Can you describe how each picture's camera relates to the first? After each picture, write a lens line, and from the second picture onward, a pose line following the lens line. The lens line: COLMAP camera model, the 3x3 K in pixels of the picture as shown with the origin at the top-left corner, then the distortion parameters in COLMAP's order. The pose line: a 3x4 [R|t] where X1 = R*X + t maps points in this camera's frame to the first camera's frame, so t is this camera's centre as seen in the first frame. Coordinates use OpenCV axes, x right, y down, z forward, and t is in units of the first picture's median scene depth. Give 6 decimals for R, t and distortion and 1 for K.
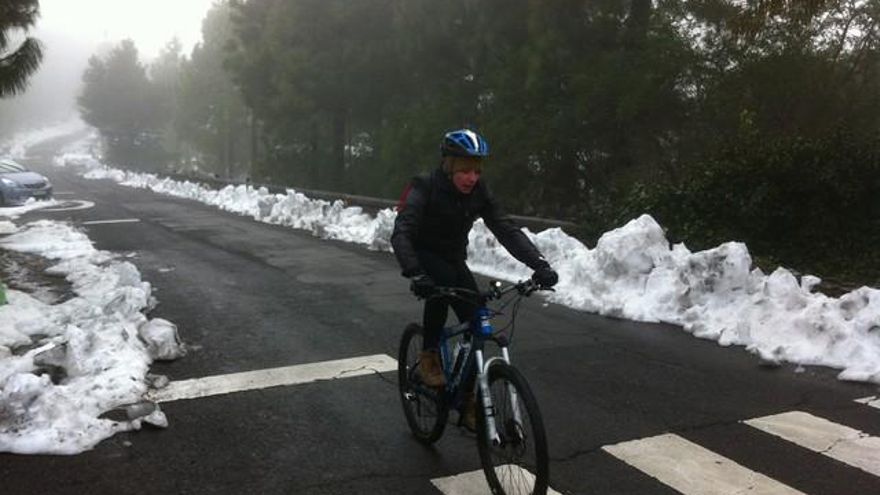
lens RADIAL K [[830.7, 0, 462.7], [0, 830.7, 249.0], [0, 0, 1]] dist [-0.031835, 0.000000]
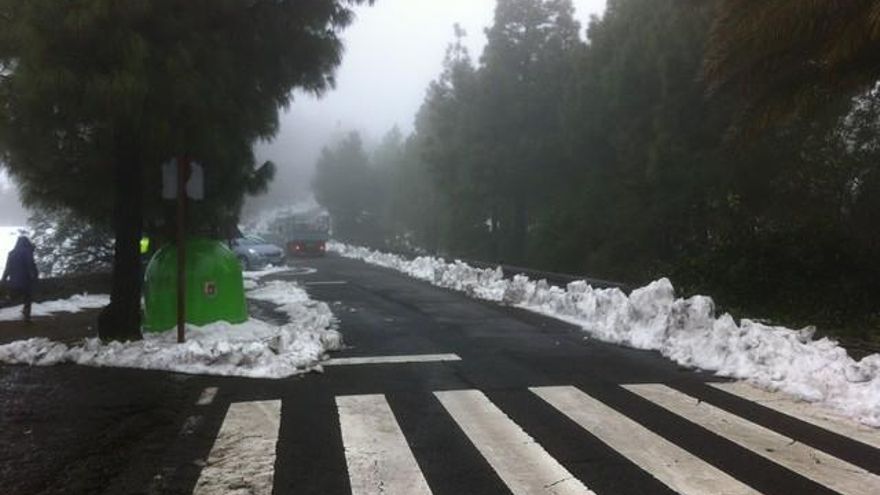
lens RADIAL K [[830.7, 0, 444.7], [0, 830.7, 244.5], [0, 0, 1]] dist [-0.031835, 0.000000]
pose [[0.962000, 0.011811, -0.272794, 0.143822], [-0.038445, 0.994971, -0.092496, 0.027127], [0.270329, 0.099469, 0.957616, -0.264459]]
